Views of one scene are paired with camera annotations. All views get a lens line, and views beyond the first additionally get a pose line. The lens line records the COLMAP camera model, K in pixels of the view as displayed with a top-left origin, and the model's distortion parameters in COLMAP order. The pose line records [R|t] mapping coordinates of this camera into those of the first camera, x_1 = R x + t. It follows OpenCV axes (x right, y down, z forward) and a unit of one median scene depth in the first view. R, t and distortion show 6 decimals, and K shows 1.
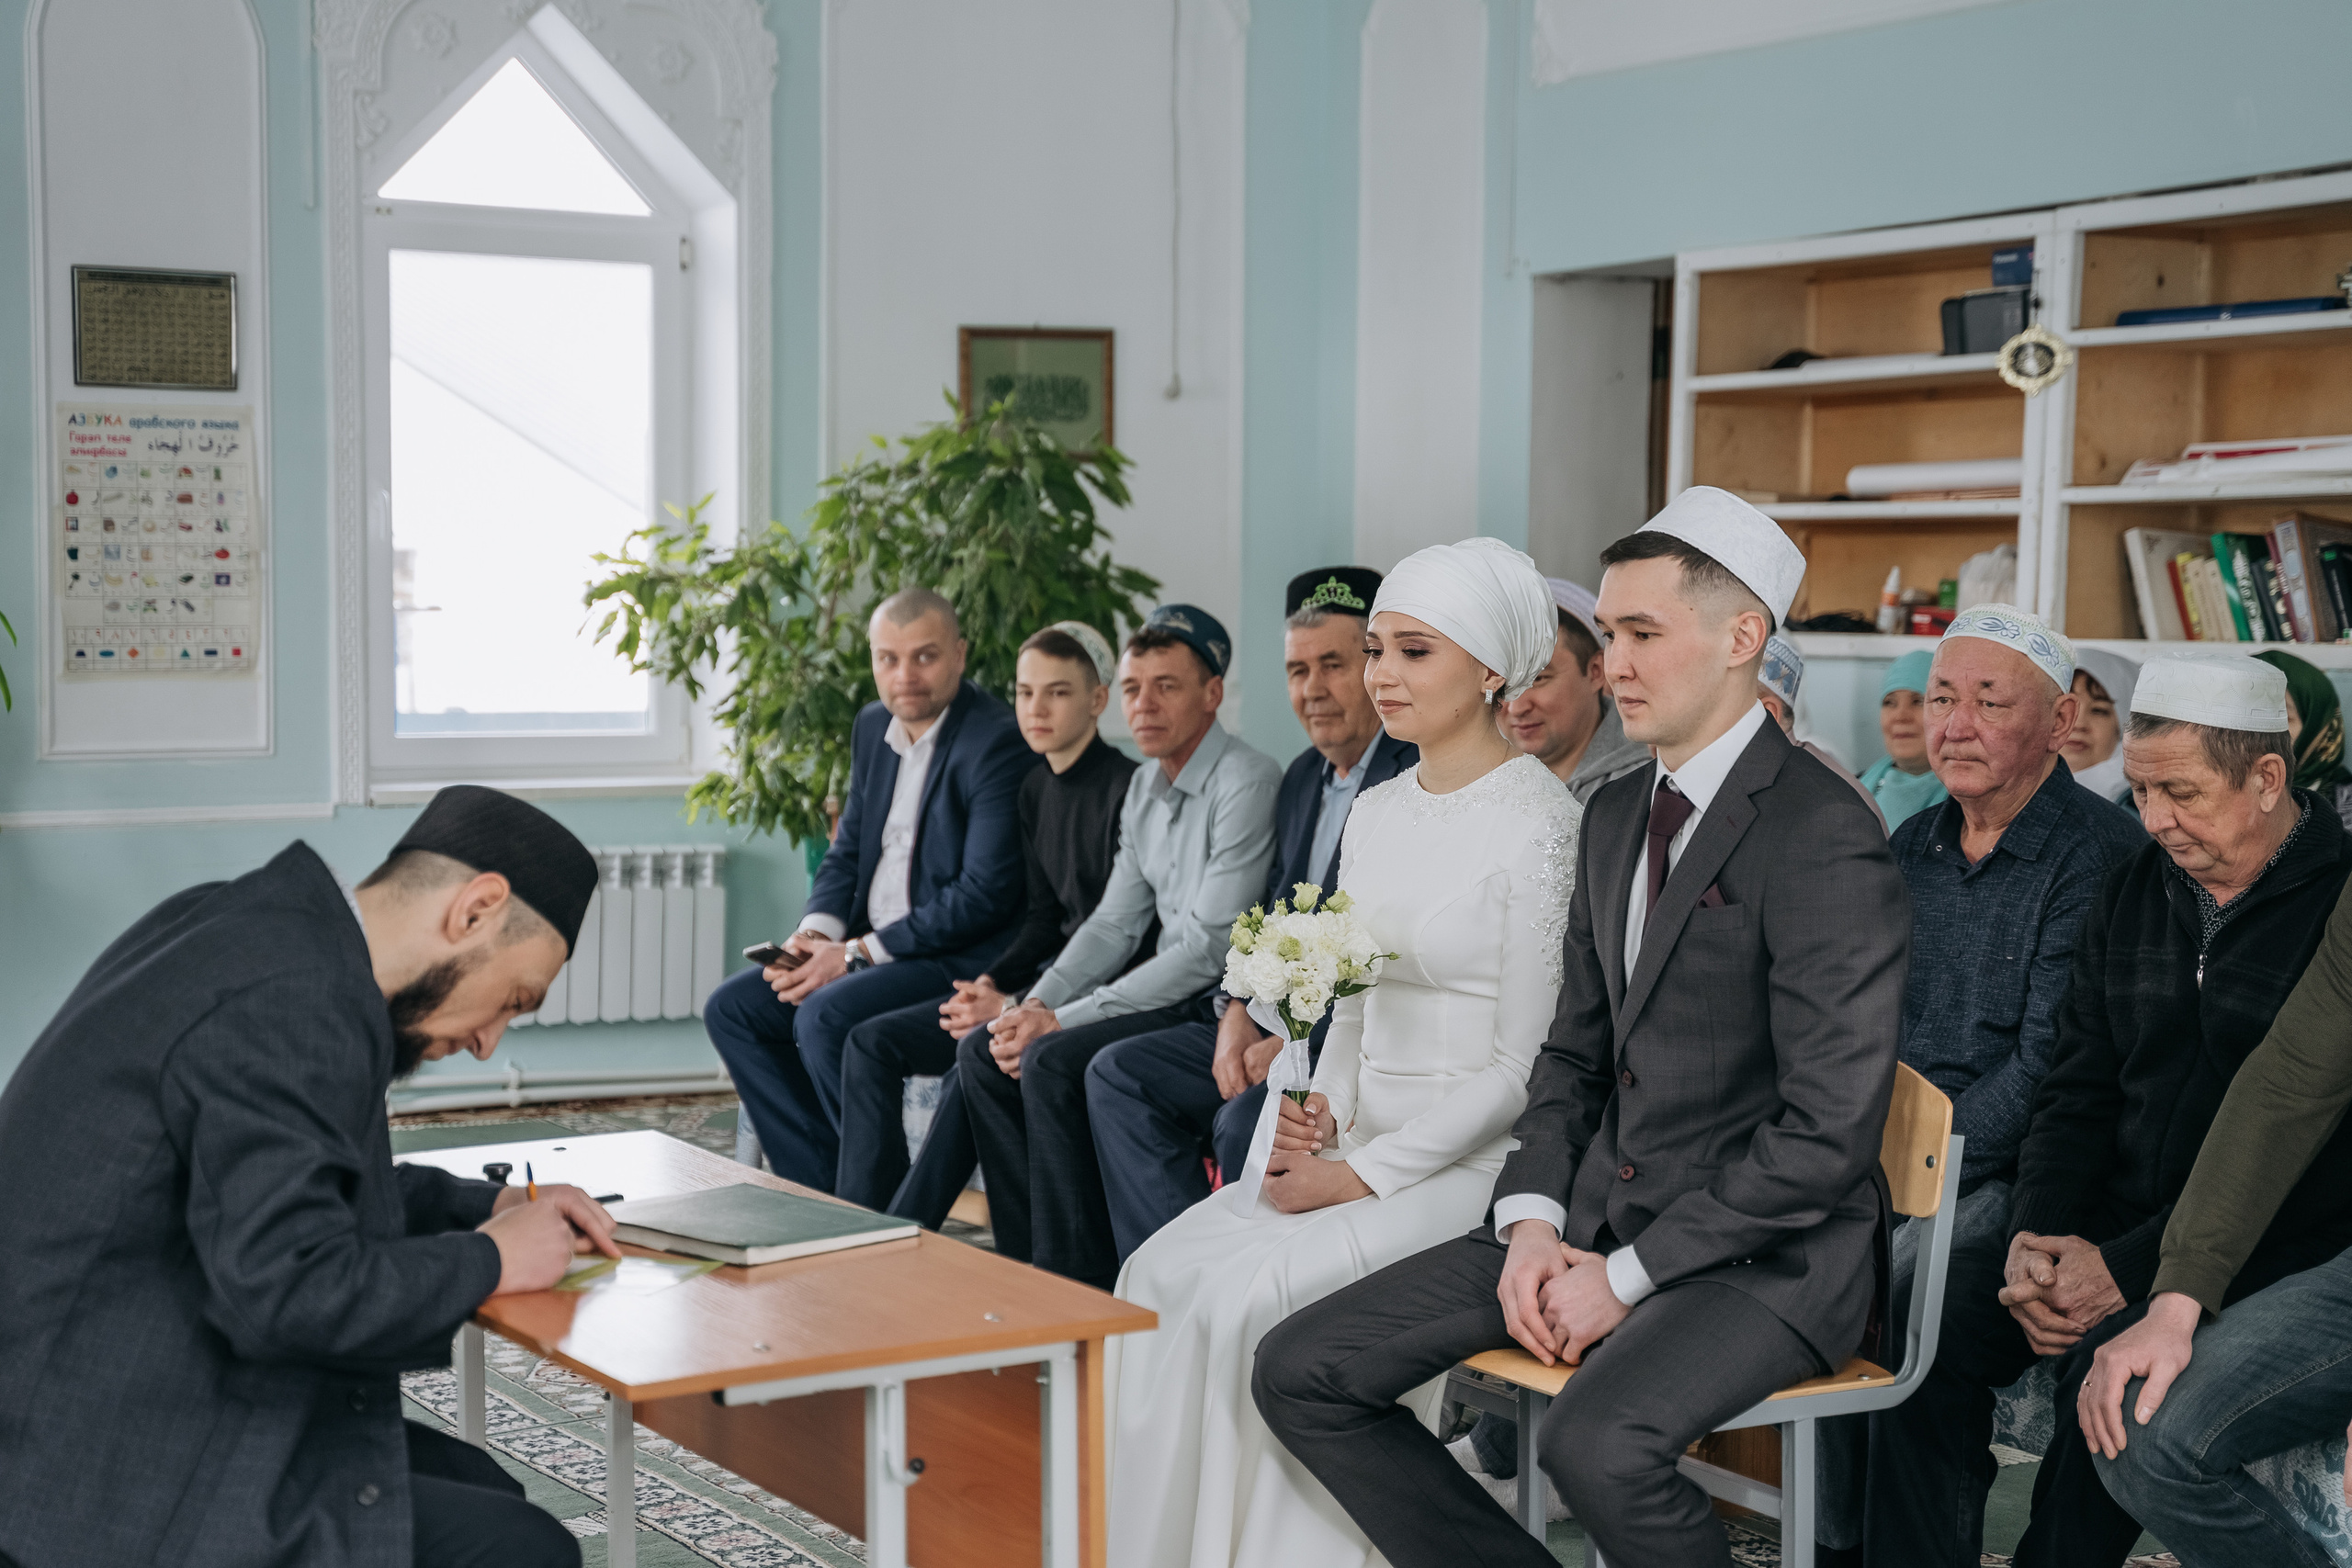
lens RADIAL K [[3706.6, 0, 1178.5], [0, 3706.6, 796.0], [0, 0, 1]] dist [0.154279, 0.000000]
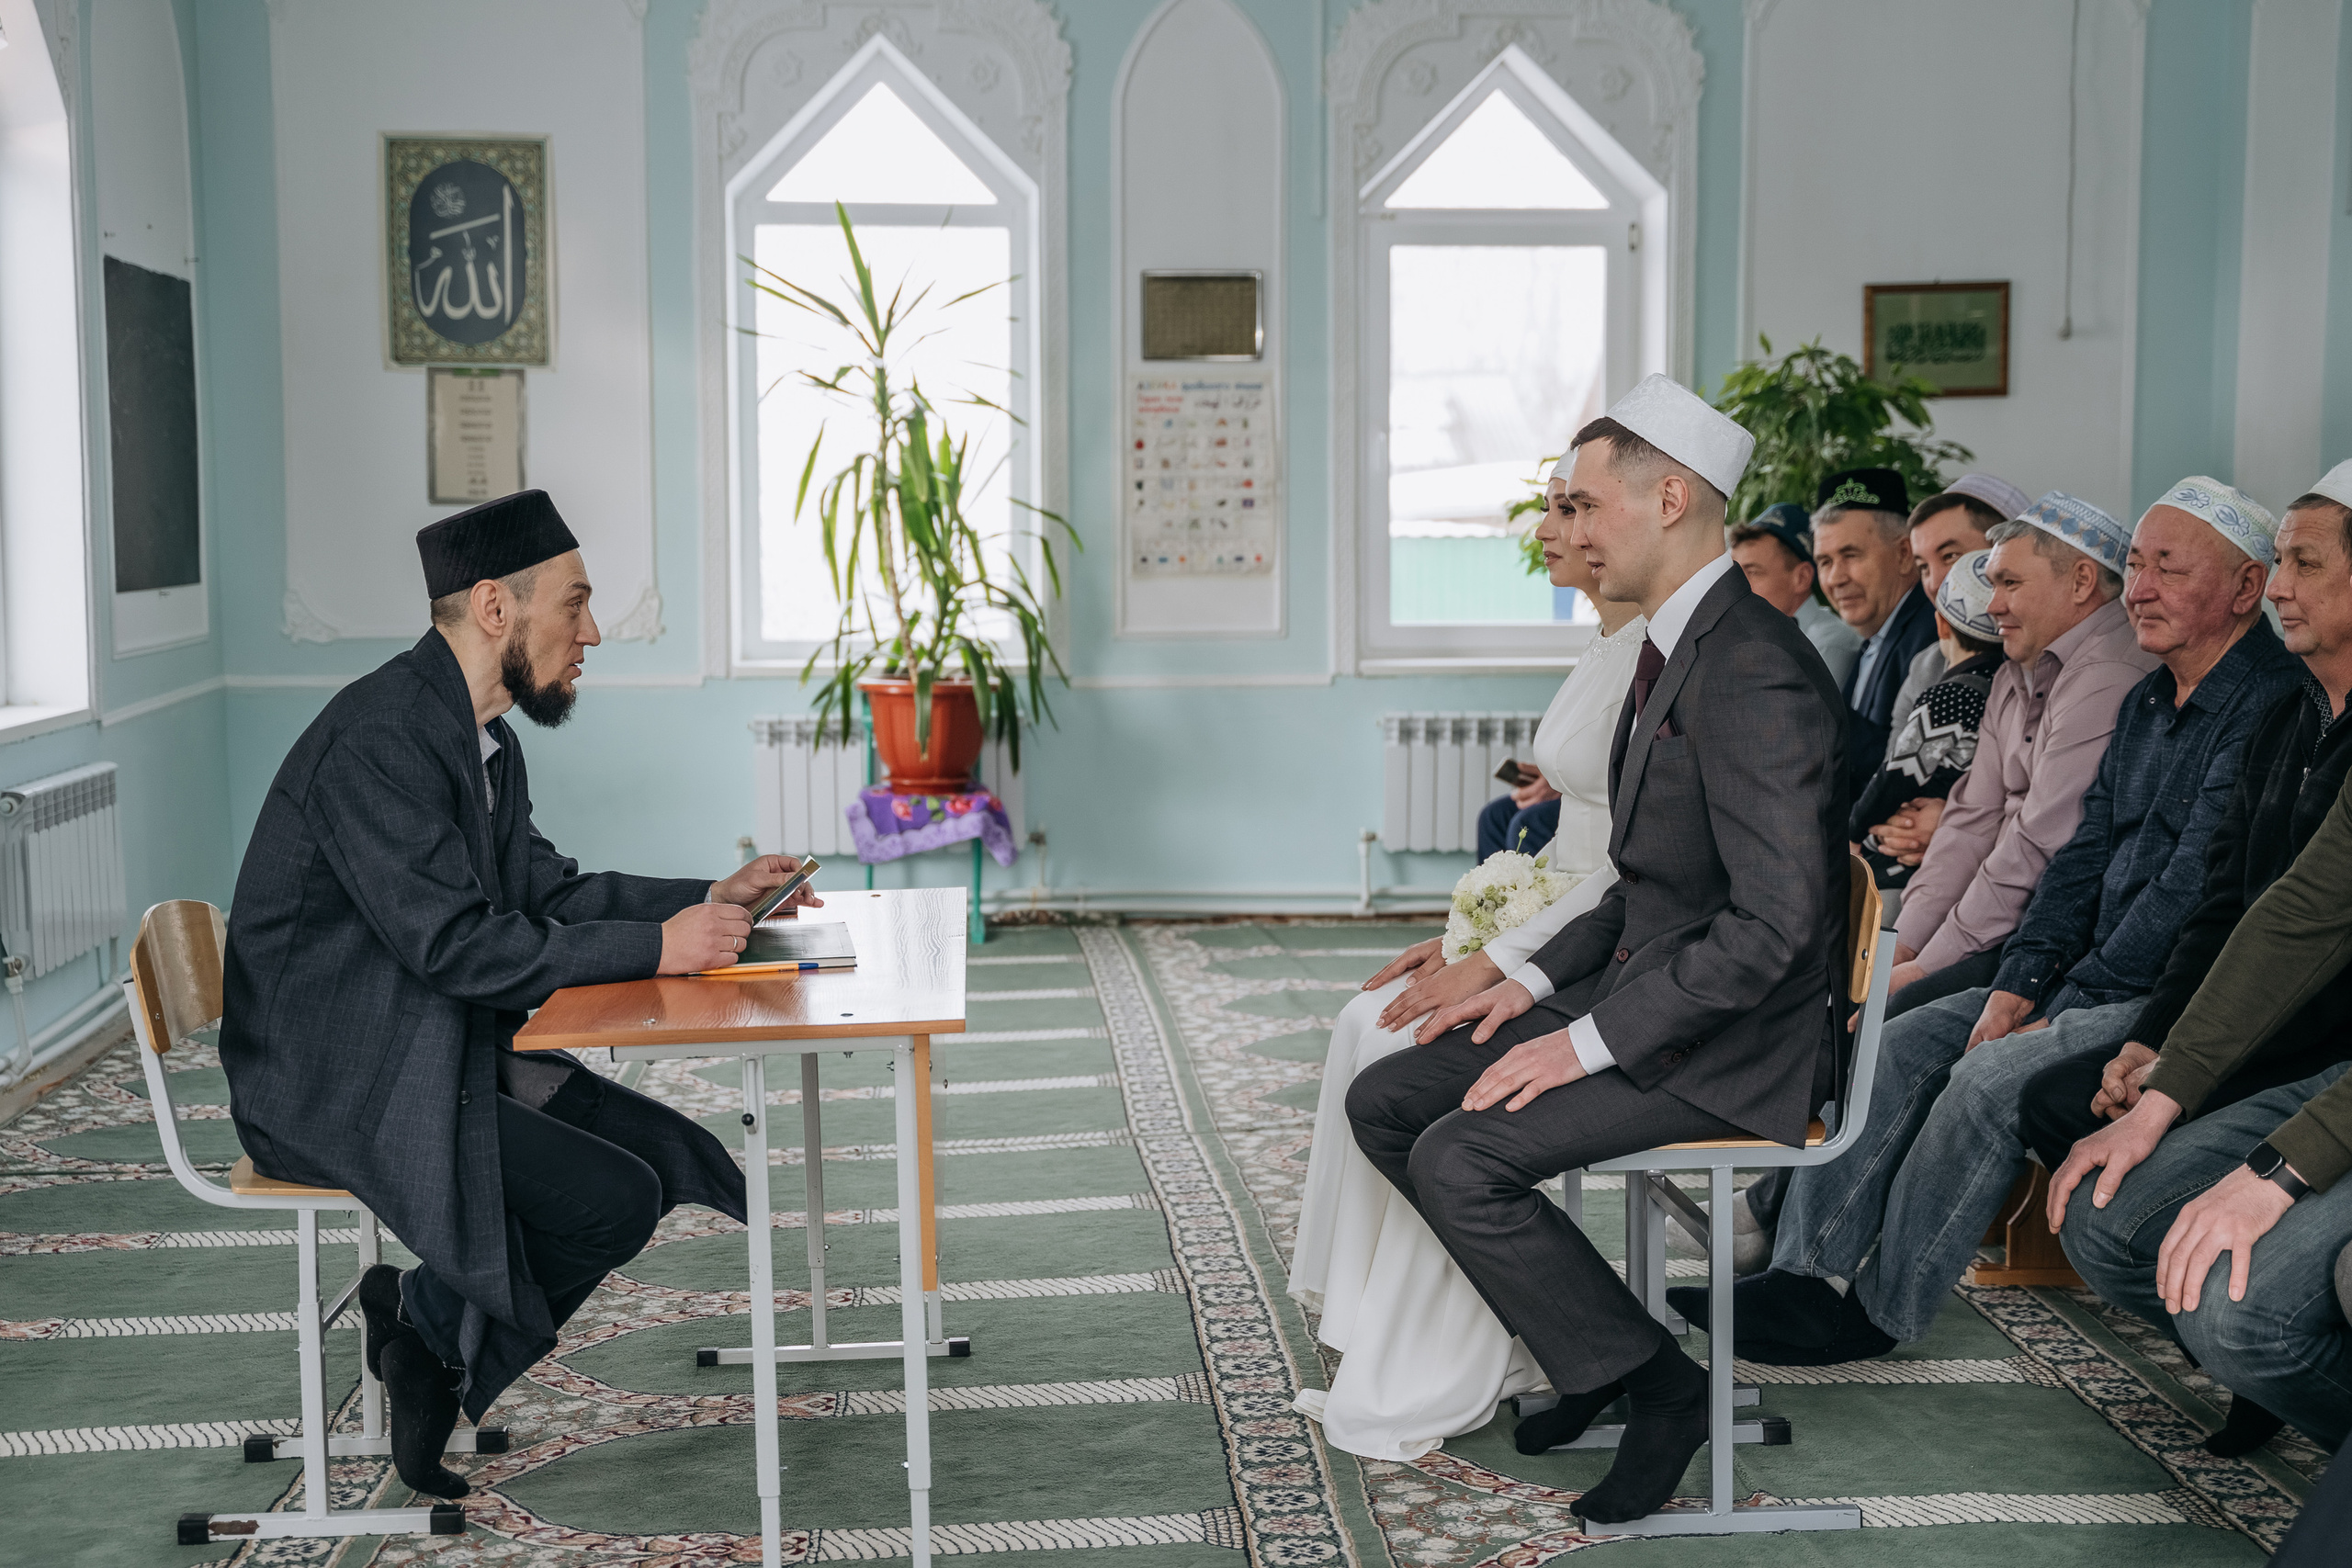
lens RADIAL K [[3013.2, 0, 1177.2], [0, 3013.2, 770.2], [0, 0, 1]] dist [0.020075, 0.000000]
pose [[0.888903, 0.028165, -0.457229, 0.212567], [-0.018972, 0.999515, 0.024688, 0.010615], [0.457702, -0.013271, 0.889006, 0.041583]]
